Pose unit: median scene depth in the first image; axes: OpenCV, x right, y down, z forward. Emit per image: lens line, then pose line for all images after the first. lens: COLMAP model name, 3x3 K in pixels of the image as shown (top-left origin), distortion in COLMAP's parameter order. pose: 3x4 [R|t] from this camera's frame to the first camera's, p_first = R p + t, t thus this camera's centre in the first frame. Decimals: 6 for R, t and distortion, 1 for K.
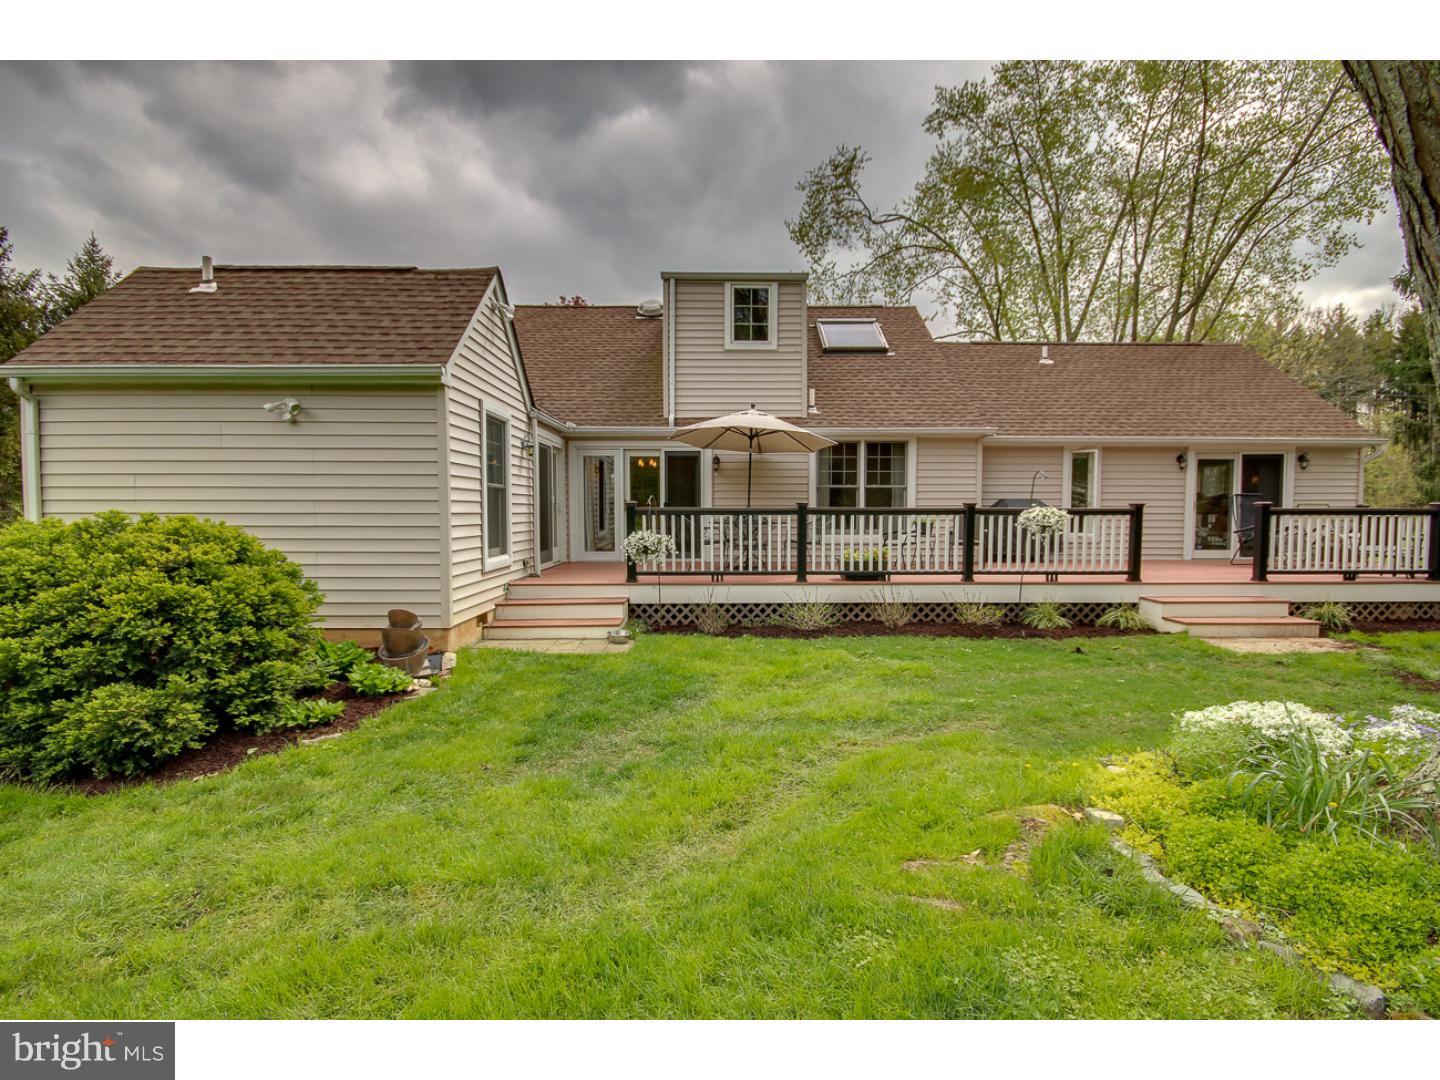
lens RADIAL K [[686.1, 0, 720.0], [0, 686.1, 540.0], [0, 0, 1]] dist [0.002561, -0.000014]
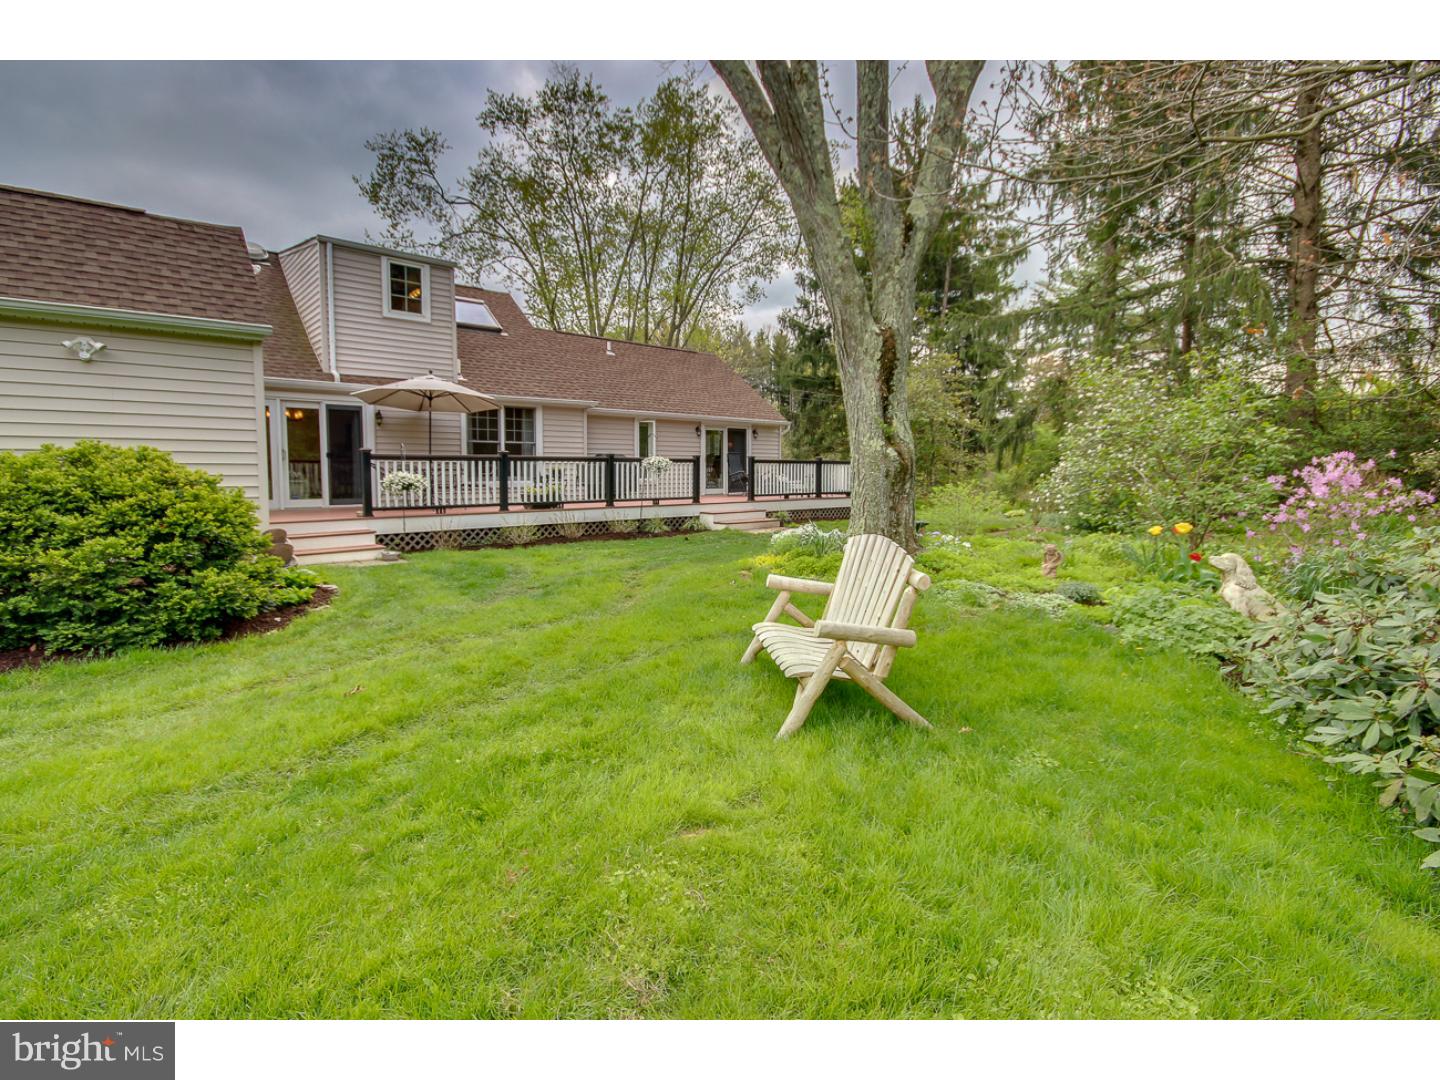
lens RADIAL K [[686.1, 0, 720.0], [0, 686.1, 540.0], [0, 0, 1]] dist [0.002561, -0.000014]
pose [[0.759233, -0.068684, 0.647185, -0.327923], [0.035322, 0.997299, 0.064403, 0.034725], [-0.649860, -0.026036, 0.759608, -0.222594]]
